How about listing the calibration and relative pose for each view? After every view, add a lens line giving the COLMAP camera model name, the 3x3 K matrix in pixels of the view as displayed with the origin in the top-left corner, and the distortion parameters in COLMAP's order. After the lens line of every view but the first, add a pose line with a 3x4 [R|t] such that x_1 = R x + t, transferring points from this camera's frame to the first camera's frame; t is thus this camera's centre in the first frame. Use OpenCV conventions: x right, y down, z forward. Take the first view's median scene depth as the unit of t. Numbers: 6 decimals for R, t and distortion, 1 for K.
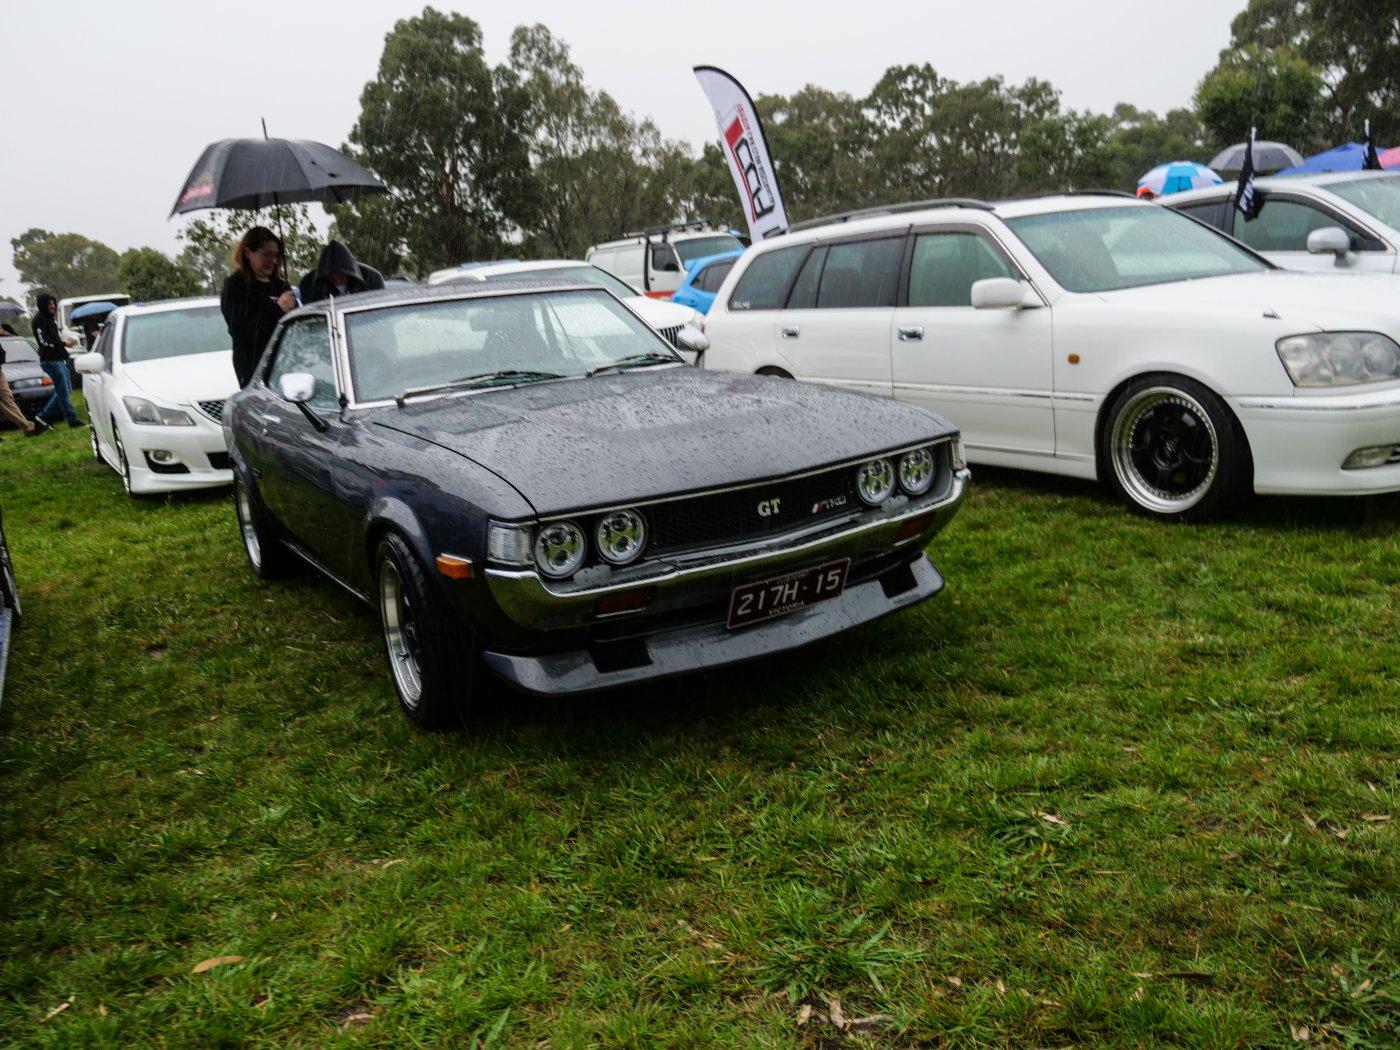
lens RADIAL K [[1050.0, 0, 703.6], [0, 1050.0, 501.1], [0, 0, 1]] dist [0.001279, -0.004182]
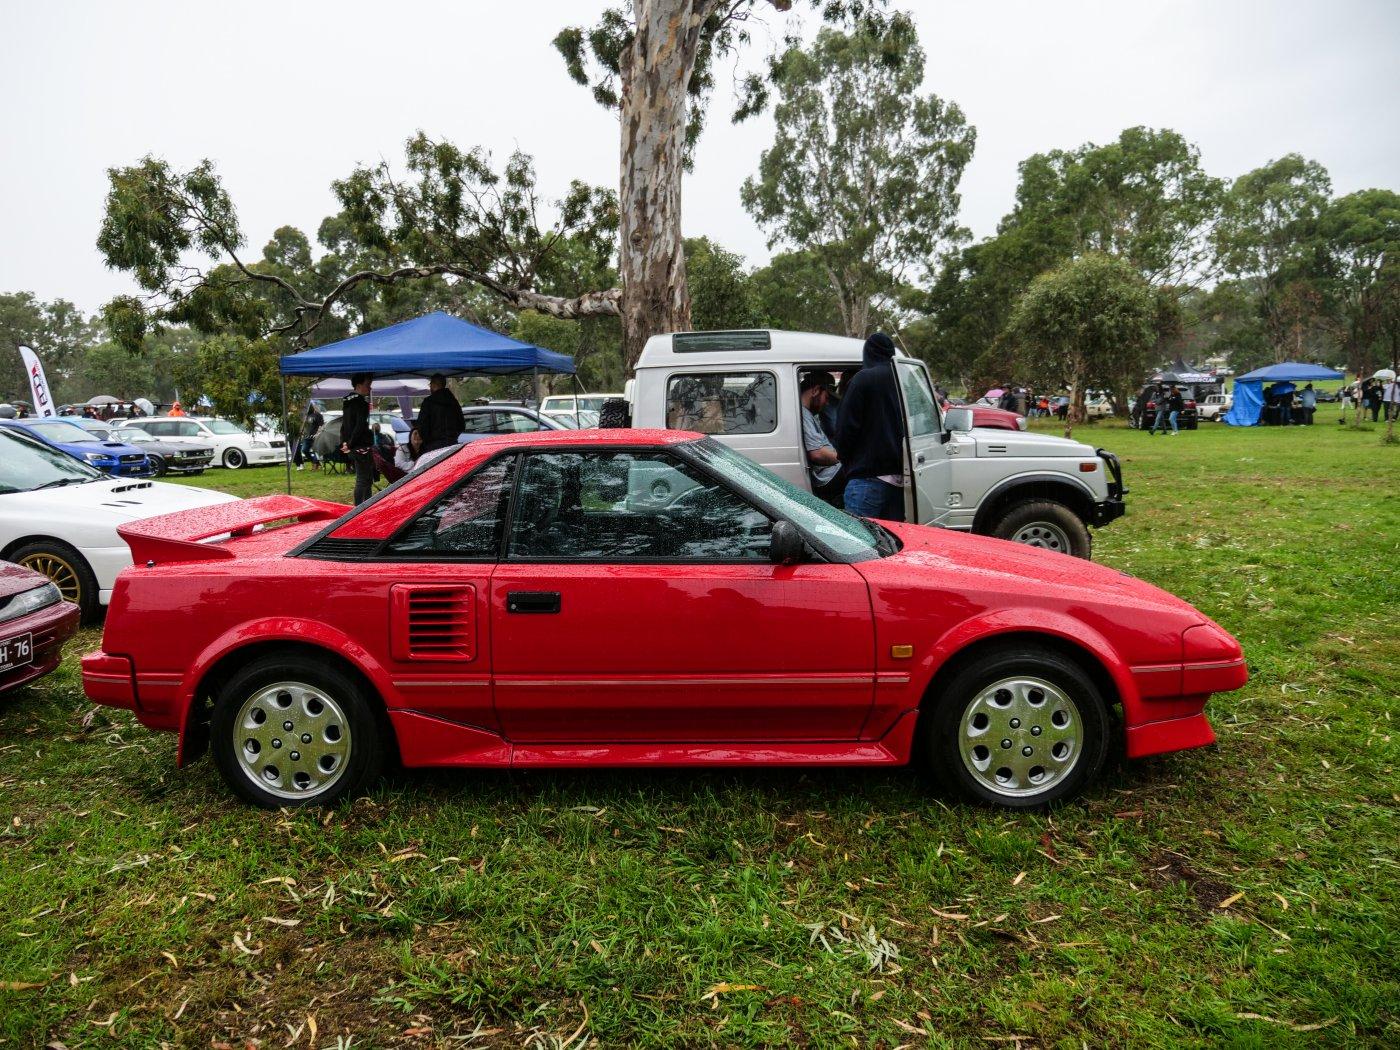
lens RADIAL K [[1008.7, 0, 692.0], [0, 1008.7, 509.6], [0, 0, 1]] dist [-0.006654, -0.005010]
pose [[0.612823, -0.003104, 0.790214, -2.720244], [0.126494, 0.987483, -0.094219, 1.199062], [-0.780030, 0.157697, 0.605545, -4.890113]]
